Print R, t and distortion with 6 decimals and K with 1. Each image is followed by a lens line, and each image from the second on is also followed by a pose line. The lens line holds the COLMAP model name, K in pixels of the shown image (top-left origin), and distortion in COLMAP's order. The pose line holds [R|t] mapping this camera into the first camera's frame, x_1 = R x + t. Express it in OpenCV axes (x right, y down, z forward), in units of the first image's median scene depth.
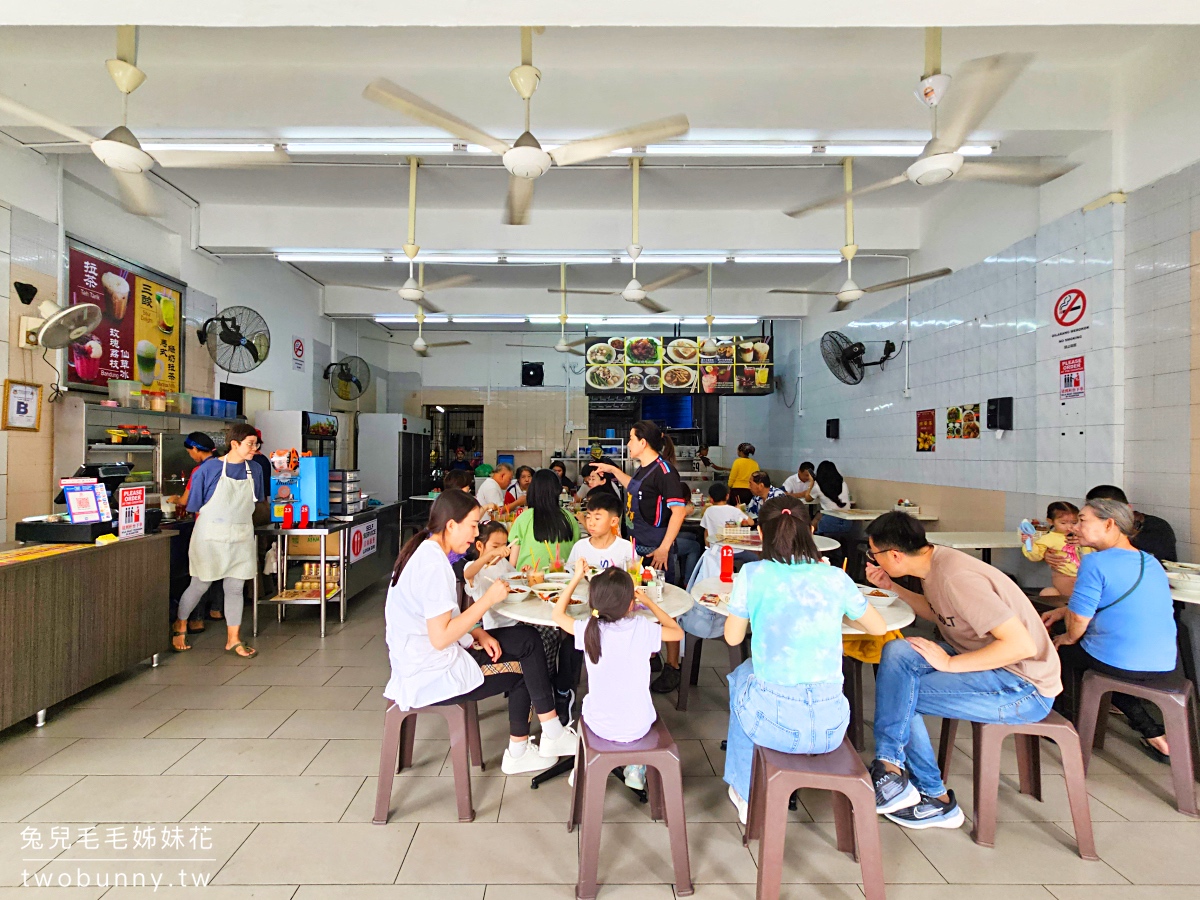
lens RADIAL K [[559.6, 0, 573.0], [0, 559.6, 447.9], [0, 0, 1]] dist [-0.002167, -0.000457]
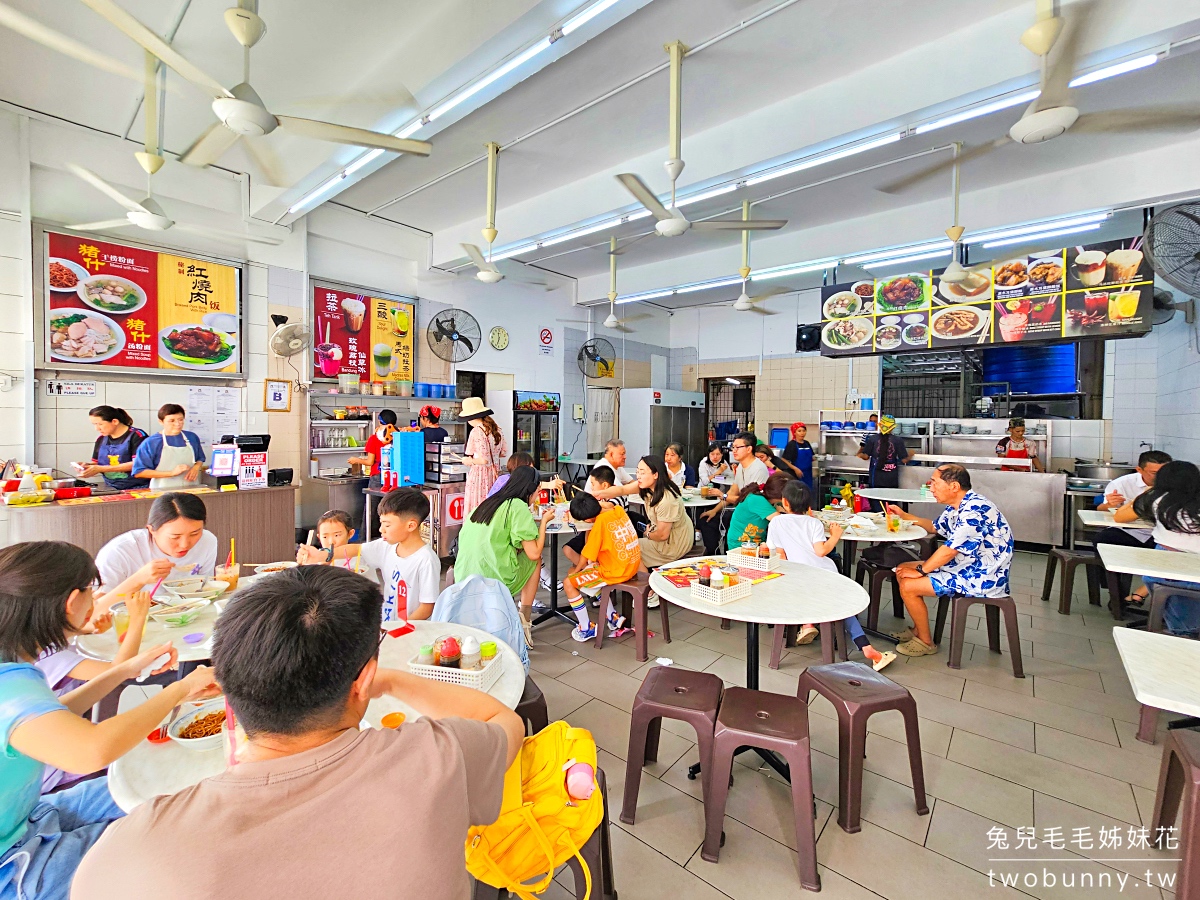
lens RADIAL K [[516.4, 0, 599.9], [0, 516.4, 425.7], [0, 0, 1]] dist [0.000506, 0.000145]
pose [[0.768042, 0.010830, -0.640308, 0.261432], [-0.000823, 0.999873, 0.015925, -0.006543], [0.640399, -0.011704, 0.767953, 0.207163]]
